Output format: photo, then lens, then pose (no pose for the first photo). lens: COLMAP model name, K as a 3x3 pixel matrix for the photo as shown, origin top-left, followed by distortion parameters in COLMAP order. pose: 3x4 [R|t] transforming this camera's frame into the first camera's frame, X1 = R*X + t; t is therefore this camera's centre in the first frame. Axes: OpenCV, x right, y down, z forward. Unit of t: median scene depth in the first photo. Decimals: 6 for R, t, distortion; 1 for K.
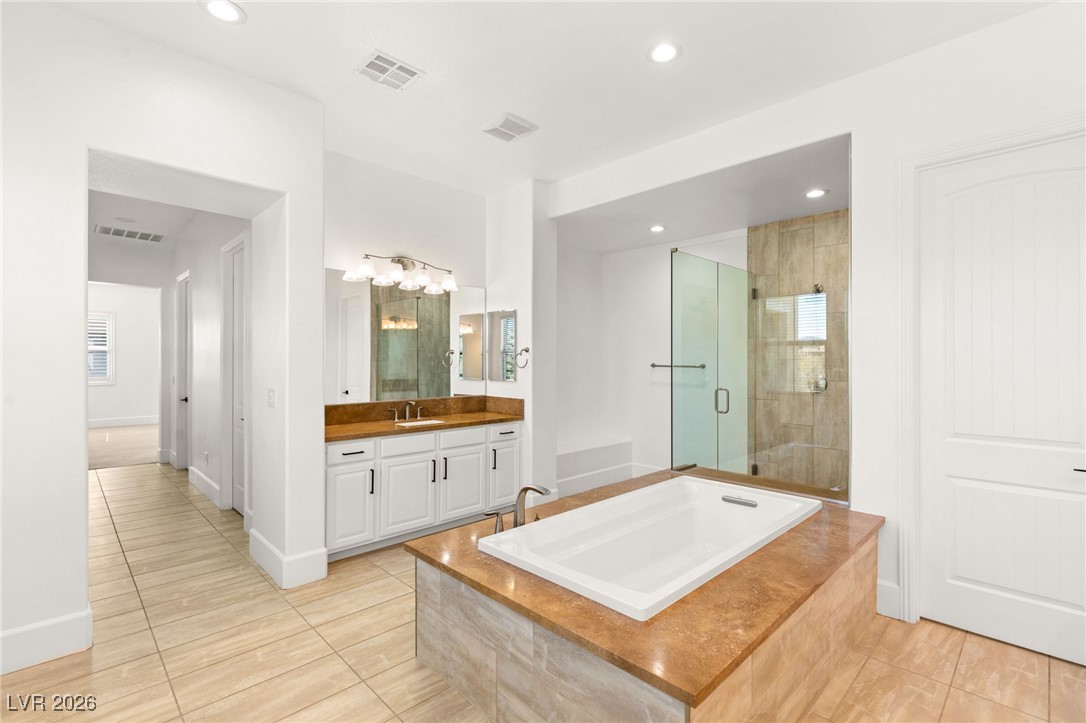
lens RADIAL K [[523.8, 0, 544.8], [0, 523.8, 365.8], [0, 0, 1]] dist [-0.002222, -0.000238]
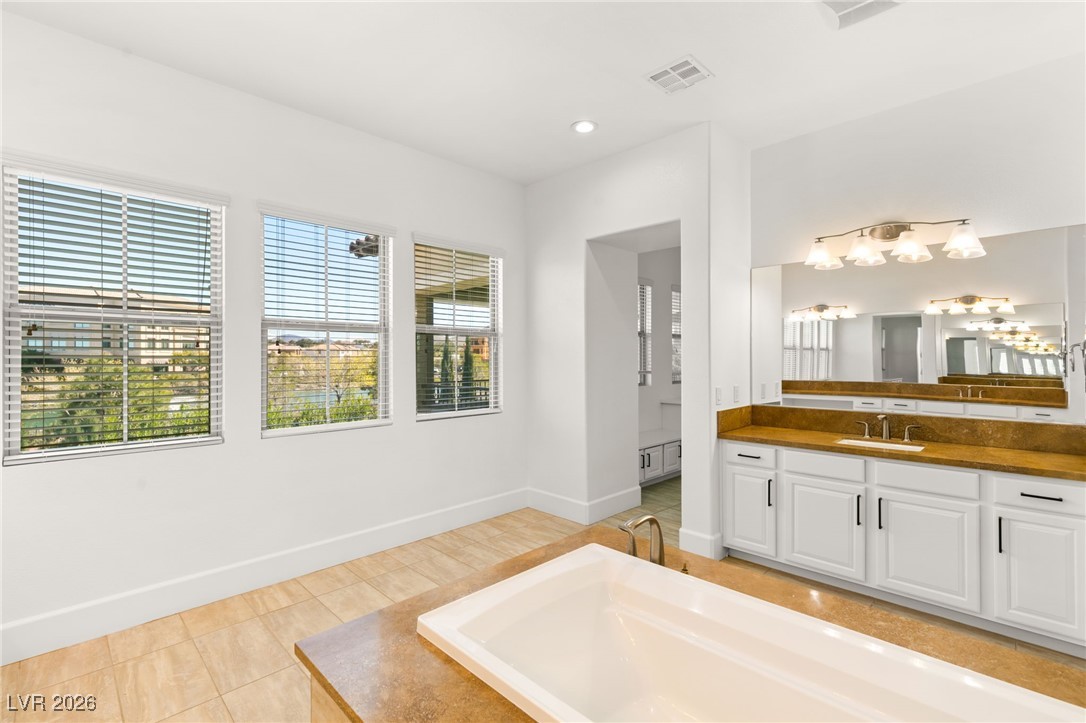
lens RADIAL K [[503.0, 0, 541.0], [0, 503.0, 364.2], [0, 0, 1]] dist [0.000600, 0.000141]
pose [[-0.039700, 0.011586, -0.999144, 0.516874], [-0.005660, 0.999914, 0.011820, -0.010902], [0.999196, 0.006125, -0.039631, 0.585090]]
